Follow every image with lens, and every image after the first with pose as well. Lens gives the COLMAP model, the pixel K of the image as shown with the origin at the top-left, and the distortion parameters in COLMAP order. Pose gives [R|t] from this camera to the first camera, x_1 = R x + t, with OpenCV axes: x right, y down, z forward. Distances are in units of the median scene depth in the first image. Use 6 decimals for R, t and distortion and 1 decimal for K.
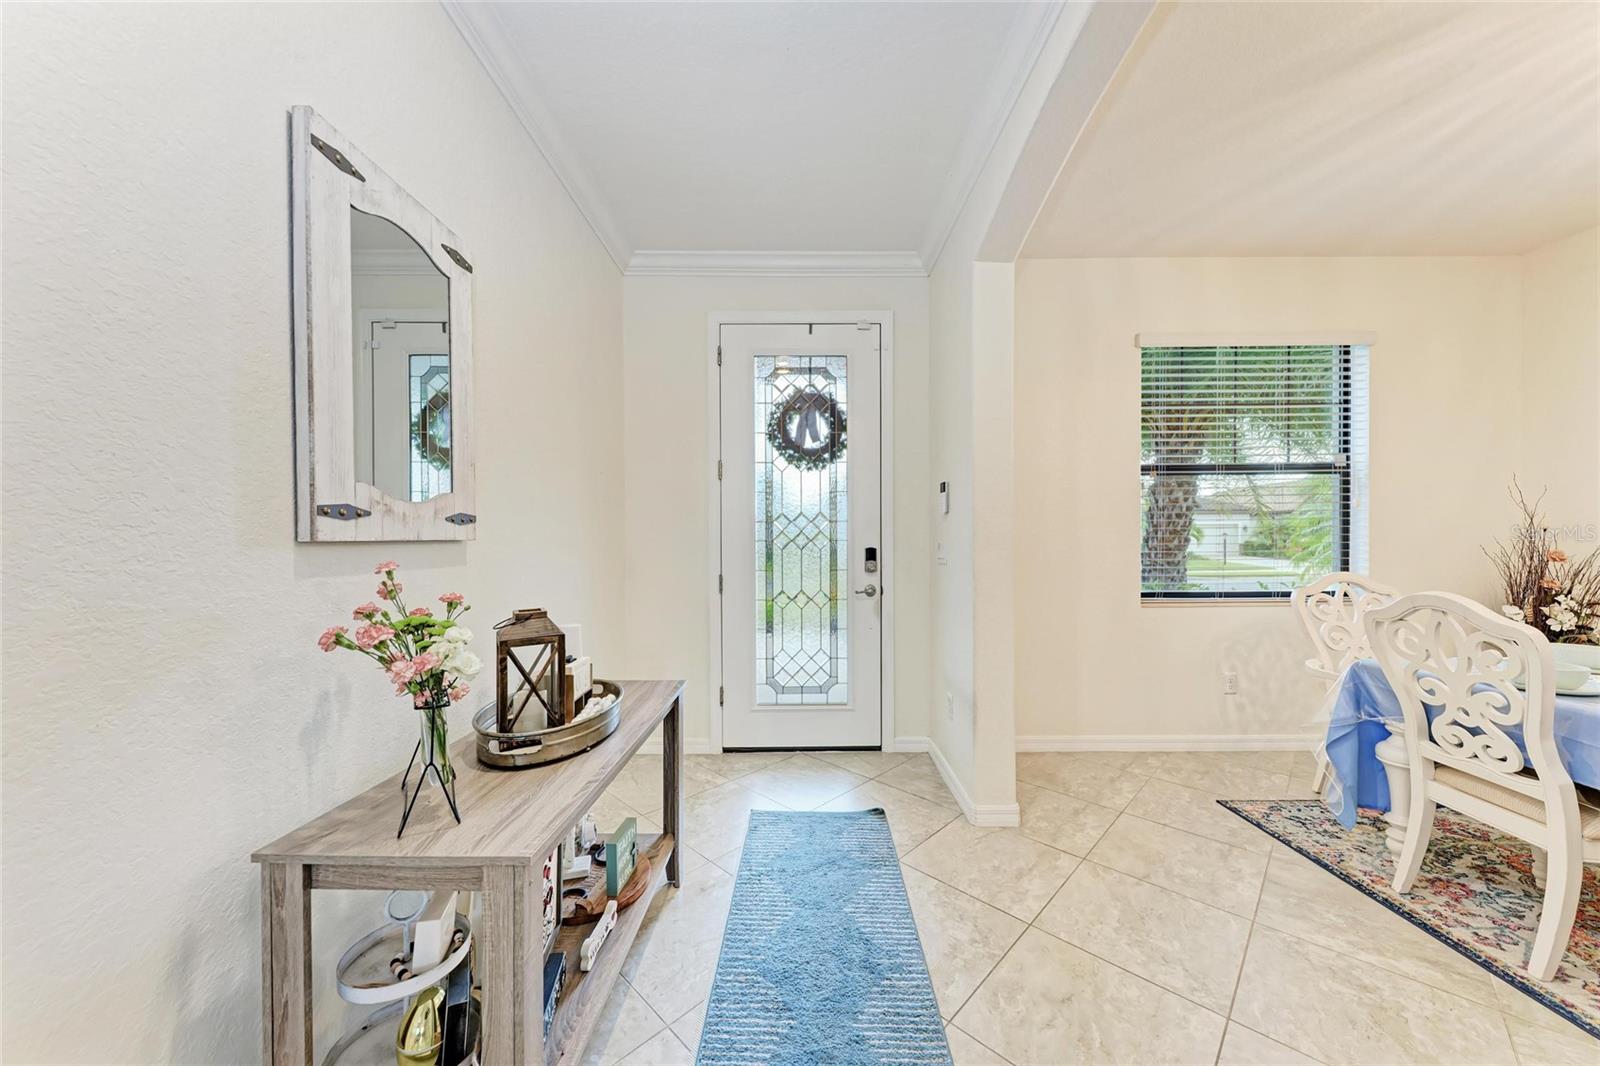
lens RADIAL K [[557.1, 0, 798.3], [0, 557.1, 541.5], [0, 0, 1]] dist [0.015310, -0.007622]
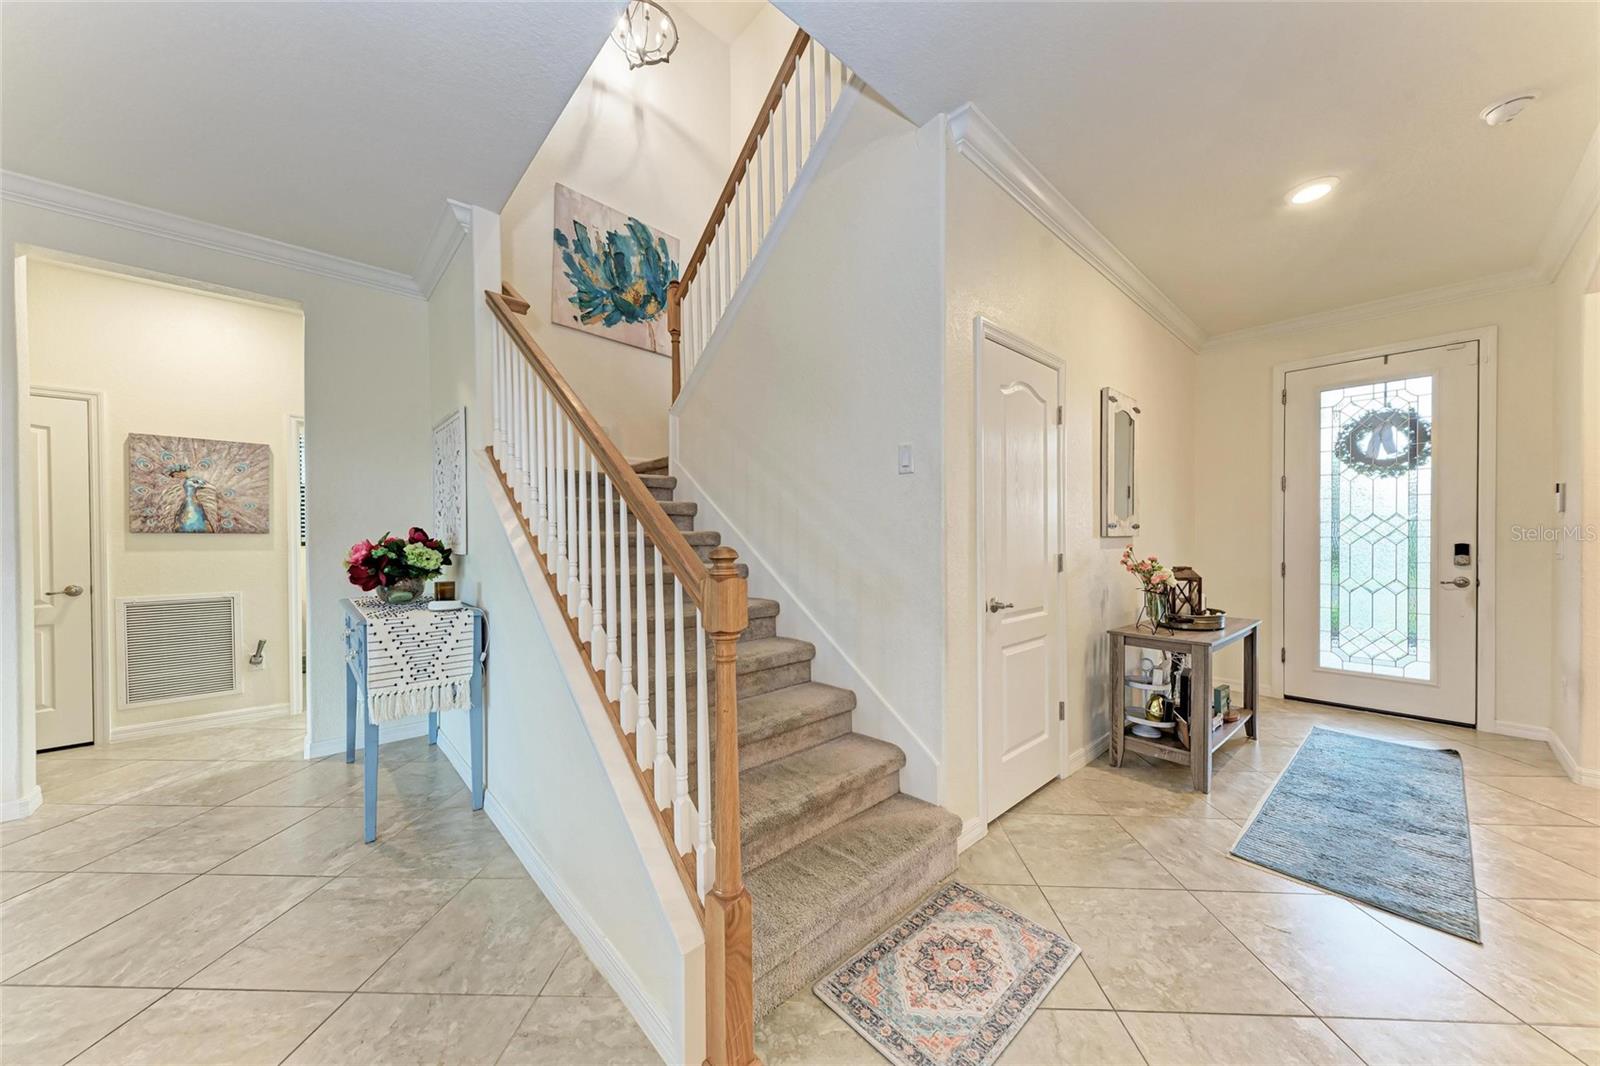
lens RADIAL K [[551.2, 0, 792.3], [0, 551.2, 540.8], [0, 0, 1]] dist [0.015234, -0.005889]
pose [[0.669198, 0.007582, -0.743046, 0.059829], [-0.004114, 0.999970, 0.006498, 0.004071], [0.743073, -0.001291, 0.669209, -0.739055]]
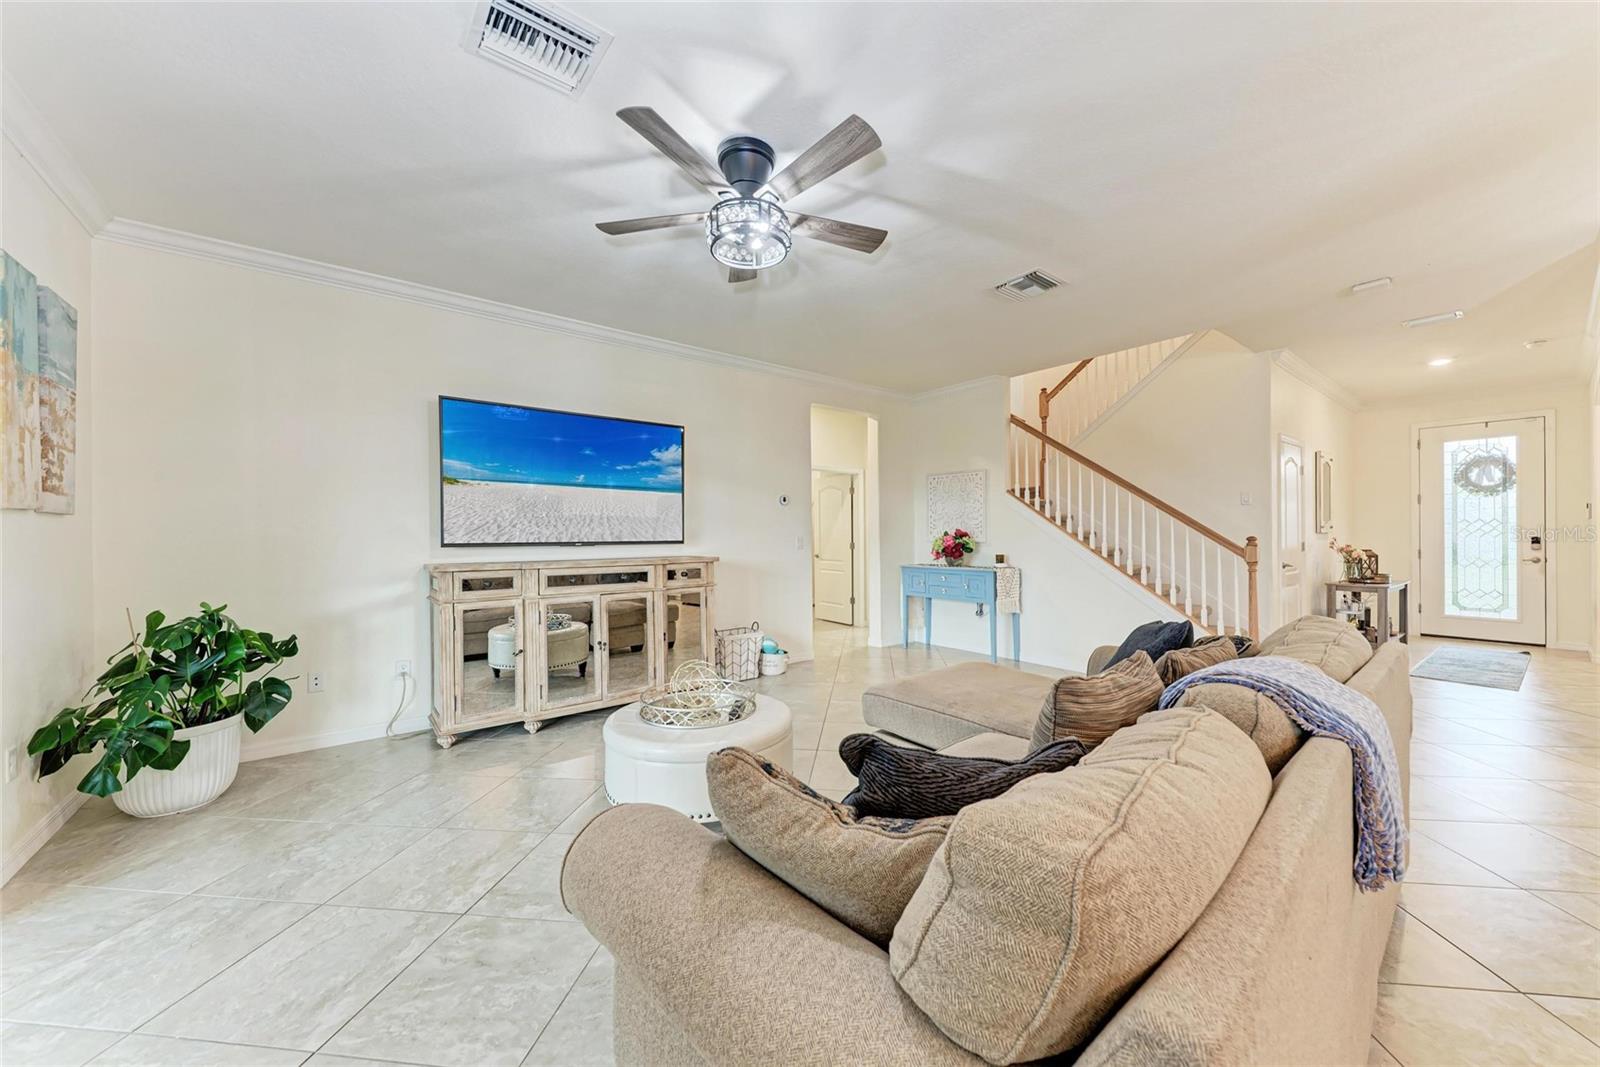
lens RADIAL K [[568.3, 0, 800.0], [0, 568.3, 533.5], [0, 0, 1]] dist [-0.007224, -0.000064]
pose [[0.602940, 0.000328, -0.797786, 0.142152], [-0.003490, 0.999991, -0.002227, 0.012605], [0.797779, 0.004127, 0.602936, -2.090998]]
